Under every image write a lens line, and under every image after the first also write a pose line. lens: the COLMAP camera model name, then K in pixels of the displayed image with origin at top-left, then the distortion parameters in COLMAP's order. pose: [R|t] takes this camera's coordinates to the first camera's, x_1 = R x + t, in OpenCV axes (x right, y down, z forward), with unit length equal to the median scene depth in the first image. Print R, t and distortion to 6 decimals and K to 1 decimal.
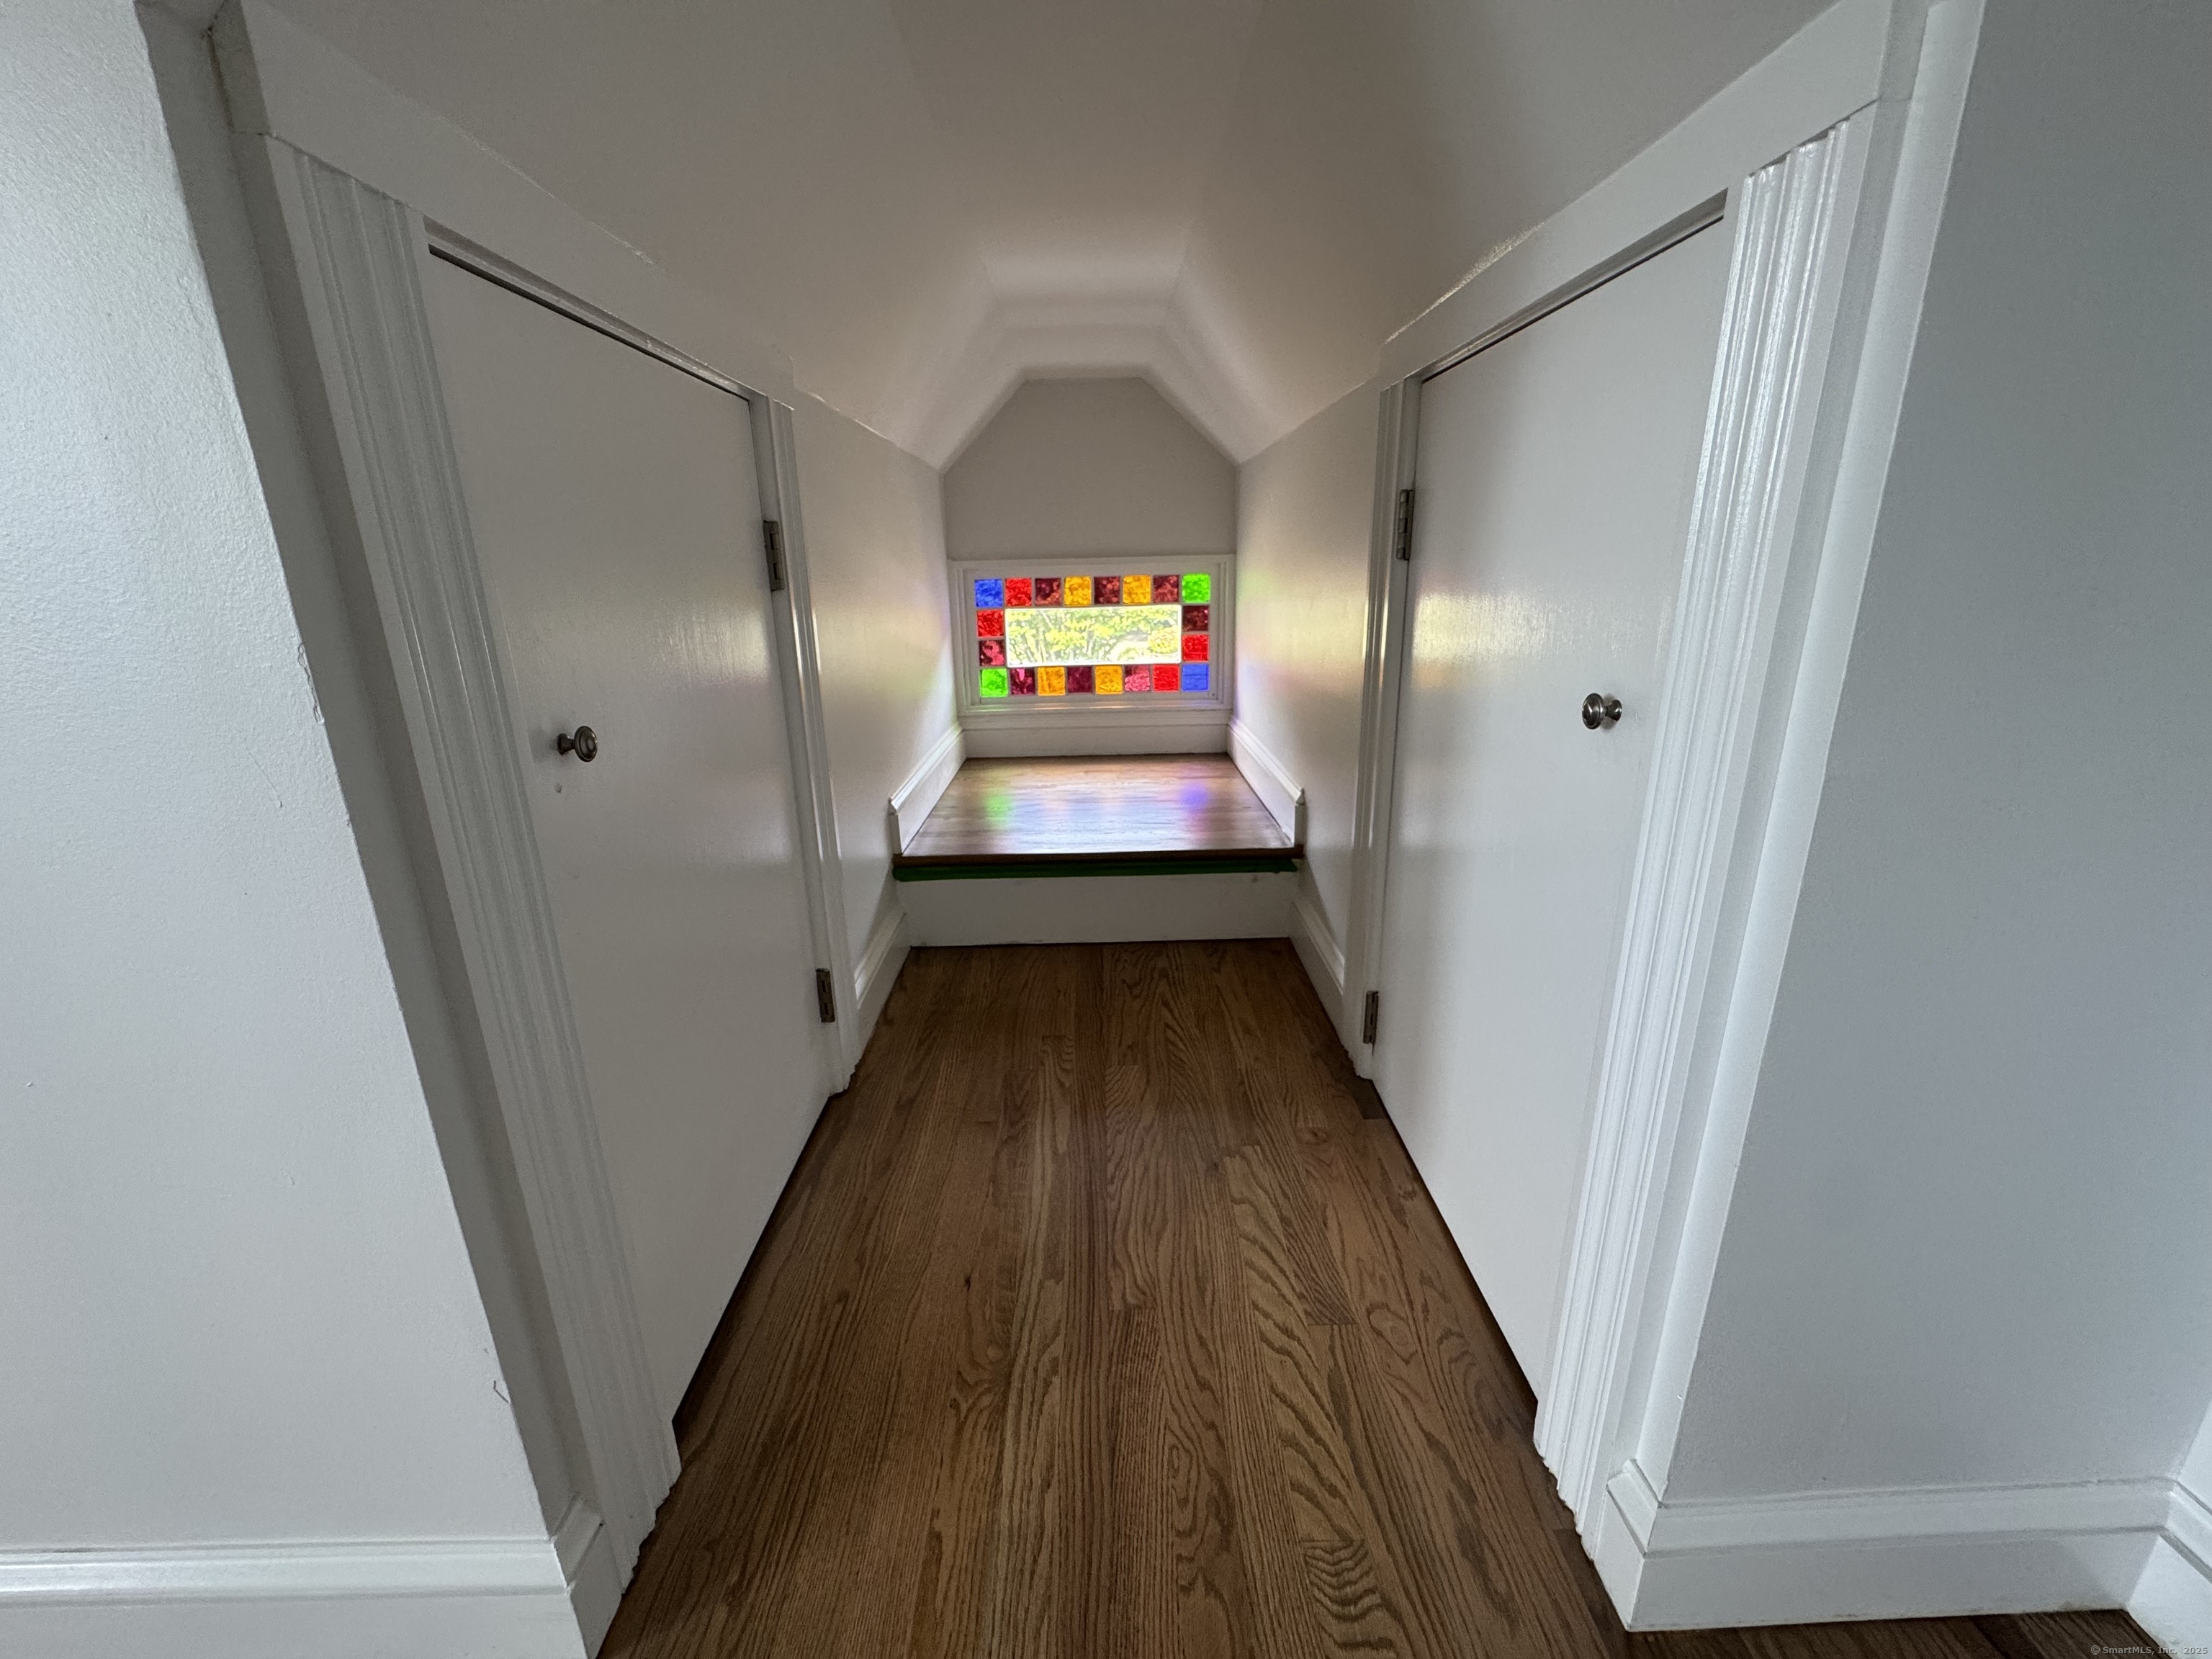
lens RADIAL K [[884.4, 0, 1104.2], [0, 884.4, 828.1], [0, 0, 1]] dist [-0.002108, -0.000267]
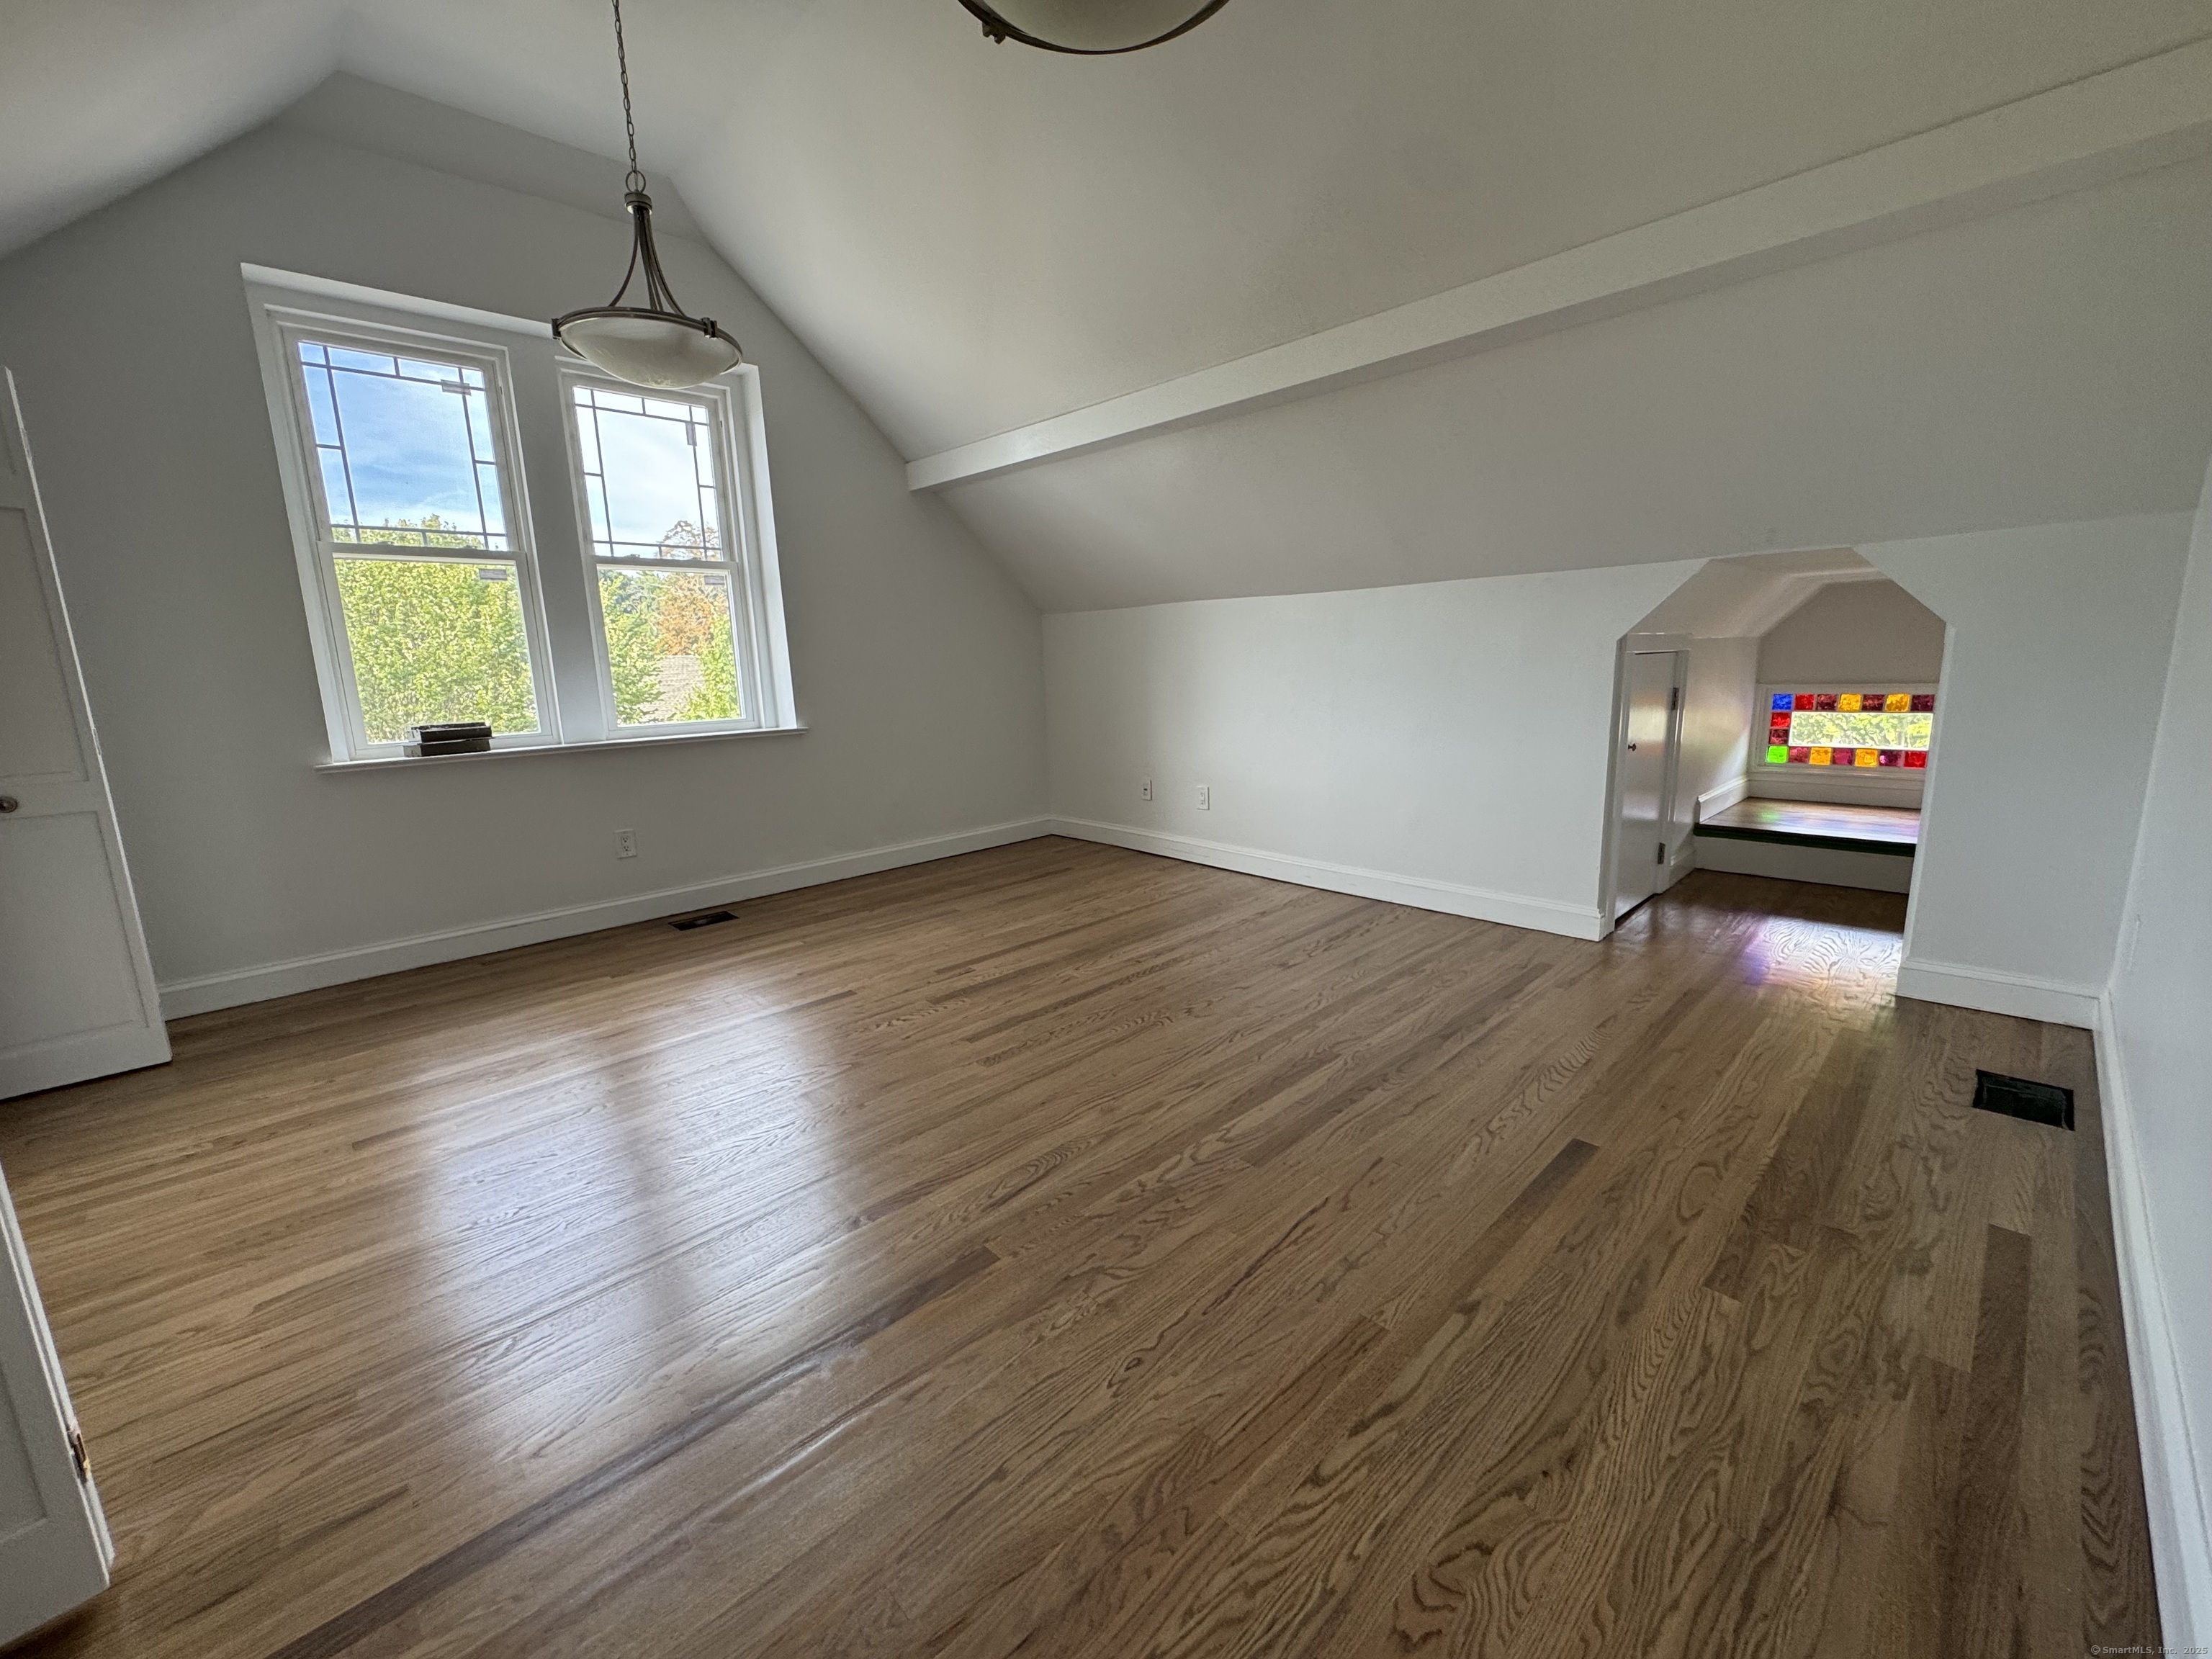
lens RADIAL K [[884.4, 0, 1123.7], [0, 884.4, 825.5], [0, 0, 1]] dist [-0.002108, -0.000267]
pose [[0.689183, 0.129149, -0.712985, 0.241008], [-0.191893, 0.981385, -0.007720, 0.226067], [0.698716, 0.142138, 0.701137, -1.058225]]
